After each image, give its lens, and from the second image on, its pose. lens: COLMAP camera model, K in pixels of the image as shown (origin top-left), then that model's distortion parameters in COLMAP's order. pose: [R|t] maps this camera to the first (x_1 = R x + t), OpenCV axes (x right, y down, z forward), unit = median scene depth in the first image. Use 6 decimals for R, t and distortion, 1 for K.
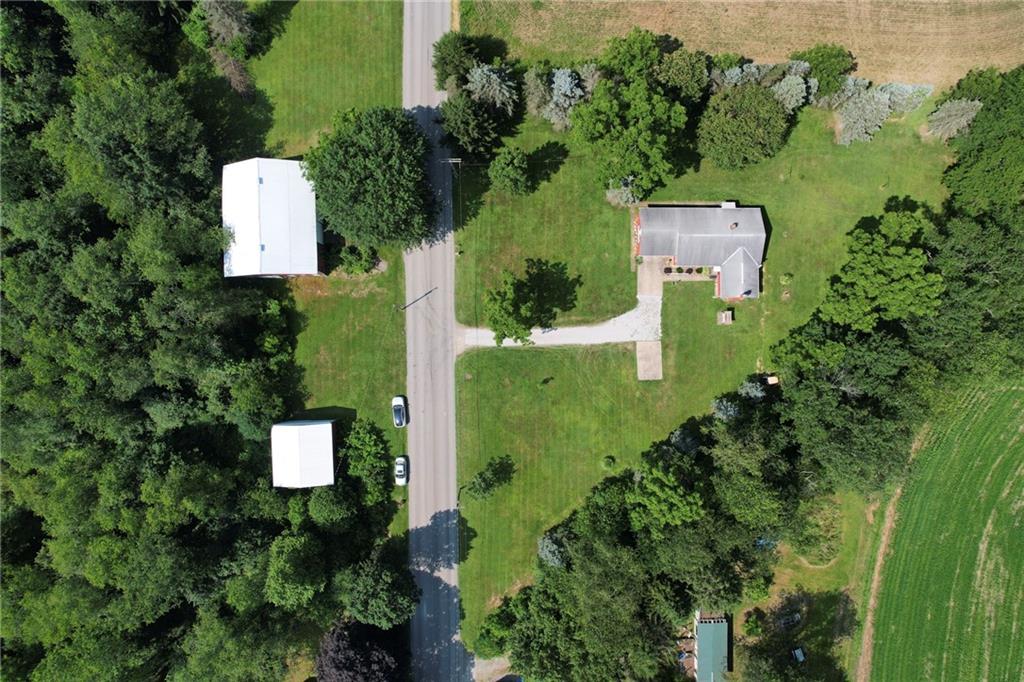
lens RADIAL K [[656.9, 0, 514.6], [0, 656.9, 342.2], [0, 0, 1]] dist [-0.067371, 0.058988]
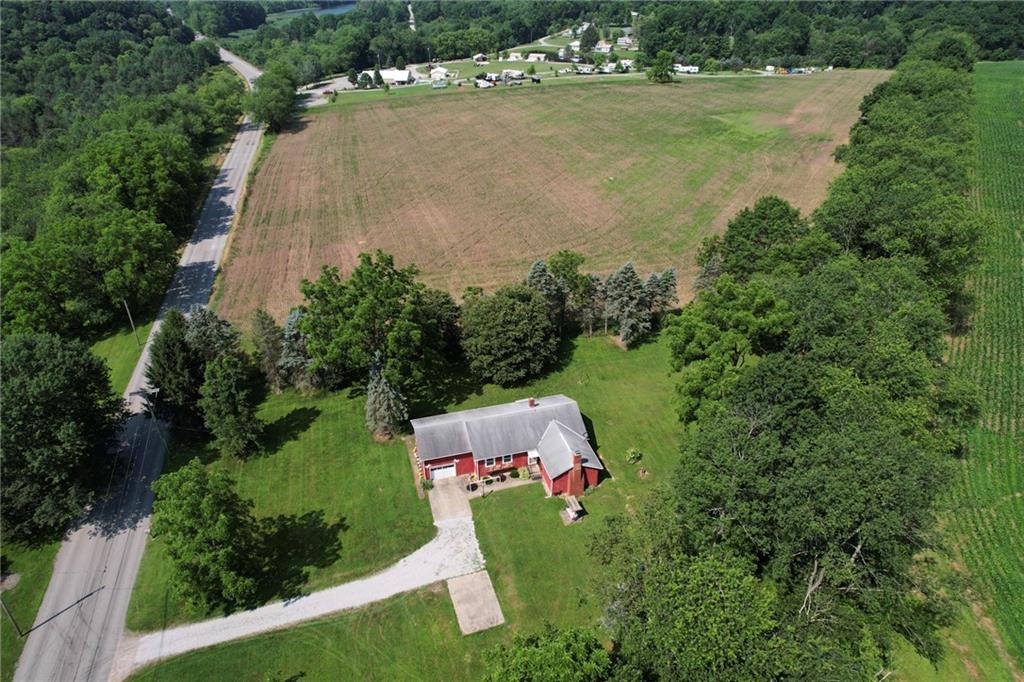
lens RADIAL K [[656.9, 0, 512.9], [0, 656.9, 341.7], [0, 0, 1]] dist [-0.067371, 0.058988]
pose [[0.963150, -0.137425, 0.231207, 0.136627], [0.268961, 0.497233, -0.824875, 0.393452], [-0.001605, 0.856664, 0.515872, 0.510574]]
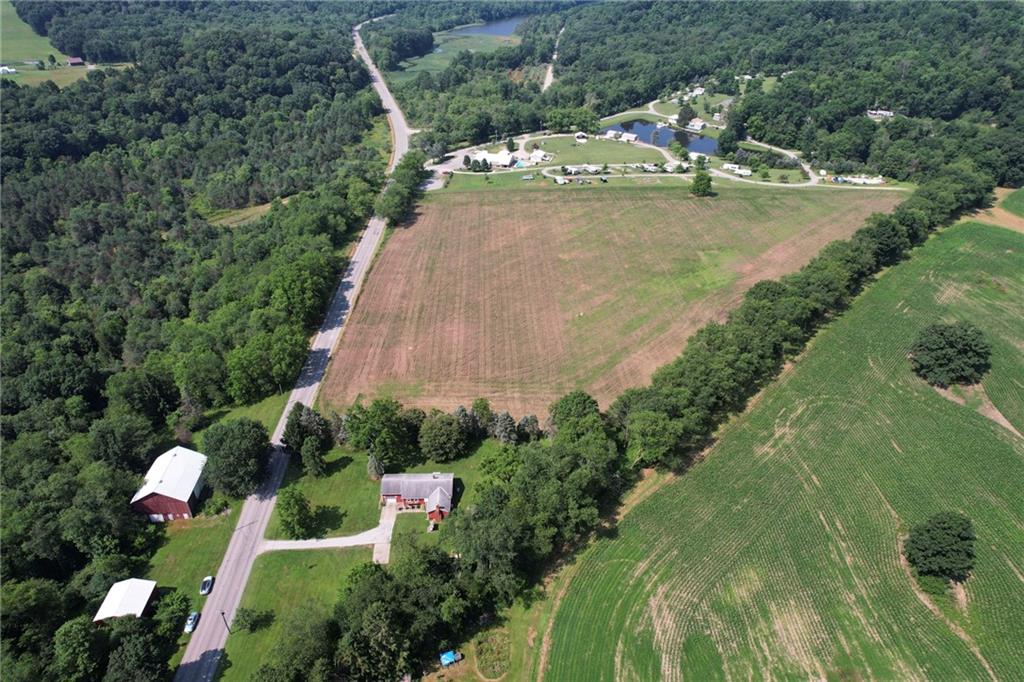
lens RADIAL K [[656.9, 0, 511.1], [0, 656.9, 341.4], [0, 0, 1]] dist [-0.067371, 0.058988]
pose [[0.999752, -0.005005, 0.021709, 0.476289], [0.020958, 0.541773, -0.840263, 1.041405], [-0.007556, 0.840510, 0.541744, -0.241604]]
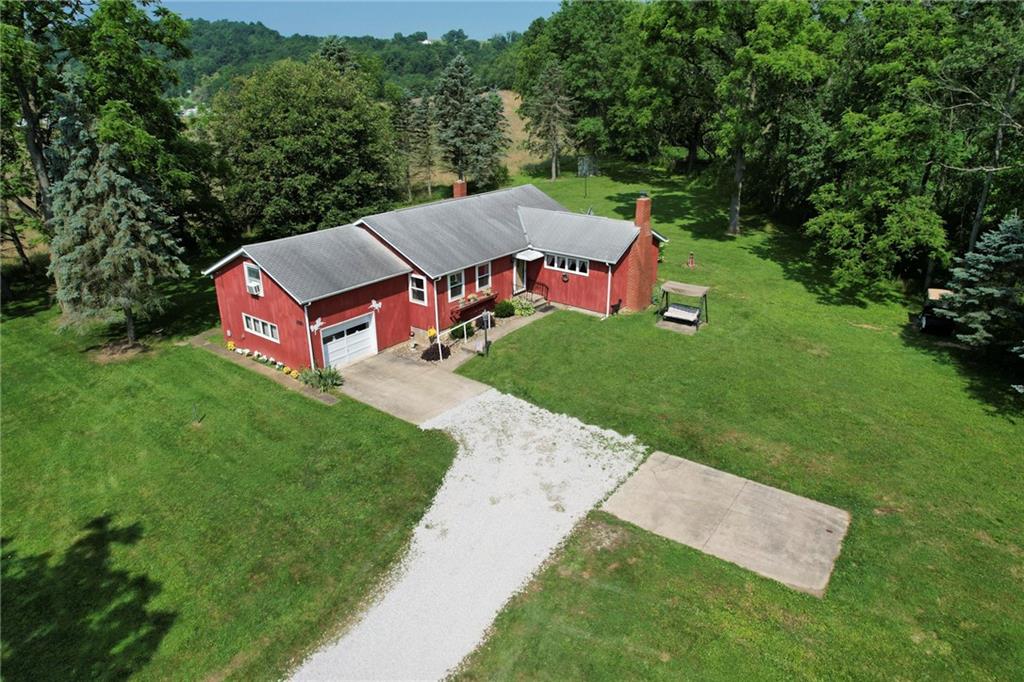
lens RADIAL K [[656.9, 0, 513.0], [0, 656.9, 342.8], [0, 0, 1]] dist [-0.067371, 0.058988]
pose [[0.608045, -0.292464, 0.738069, 0.050176], [0.793875, 0.231692, -0.562210, 0.071735], [-0.006579, 0.927784, 0.373059, 0.888010]]
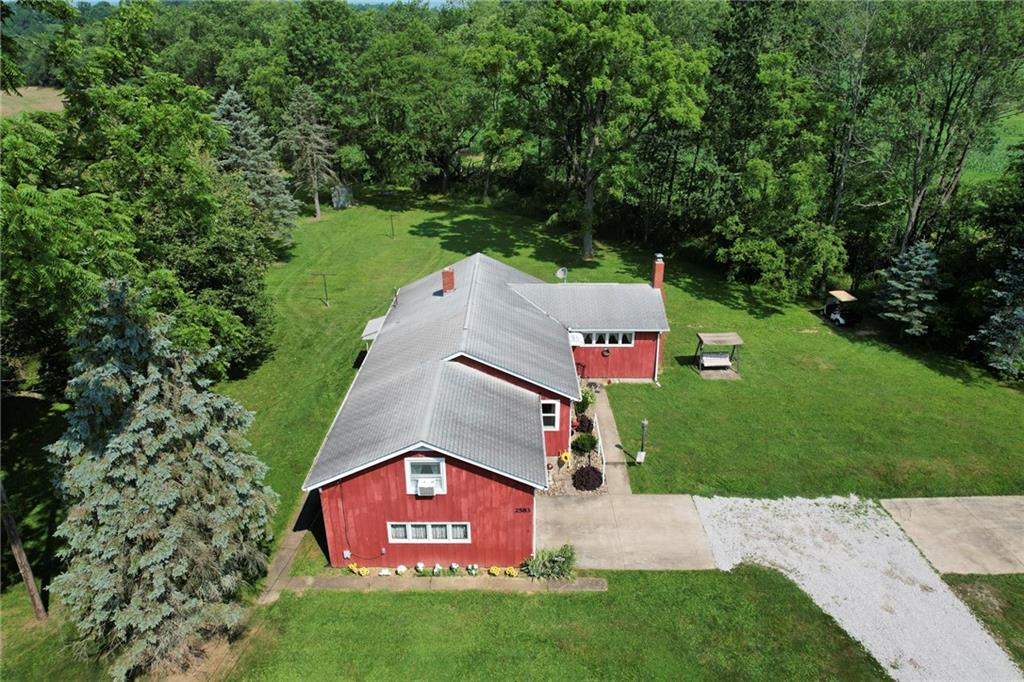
lens RADIAL K [[656.9, 0, 515.1], [0, 656.9, 341.9], [0, 0, 1]] dist [-0.067371, 0.058988]
pose [[-0.004320, -0.394439, 0.918912, 0.025922], [0.999969, 0.004331, 0.006560, -0.138142], [-0.006567, 0.918912, 0.394408, 0.850327]]
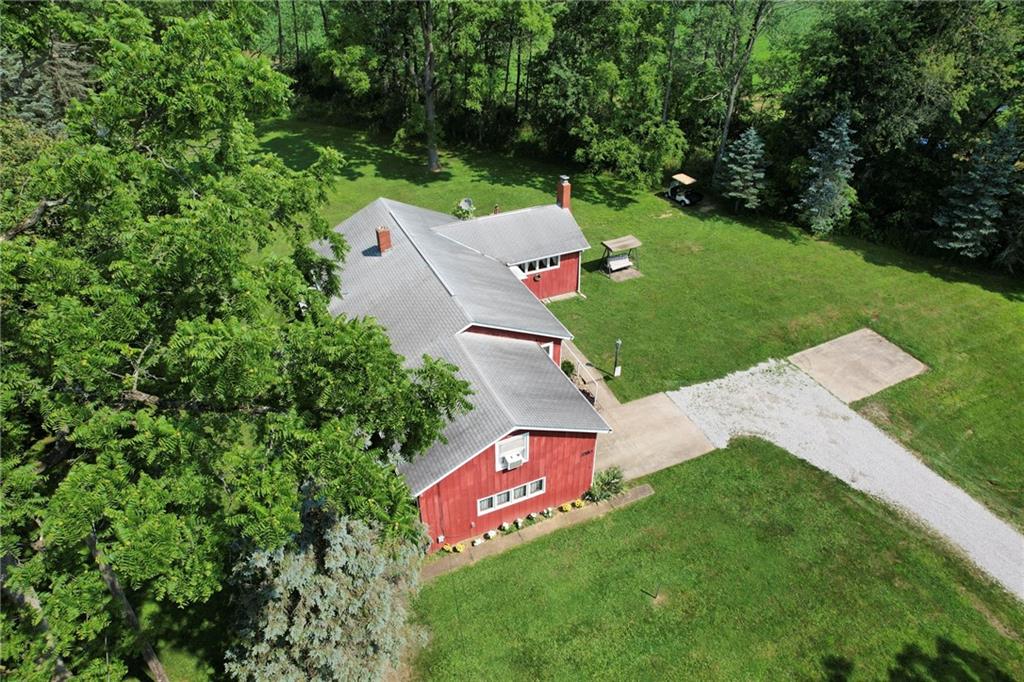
lens RADIAL K [[656.9, 0, 514.1], [0, 656.9, 339.5], [0, 0, 1]] dist [-0.067371, 0.058988]
pose [[-0.419101, -0.518154, 0.745567, 0.048491], [0.907925, -0.234561, 0.347351, -0.226865], [-0.005100, 0.822495, 0.568750, 0.813147]]
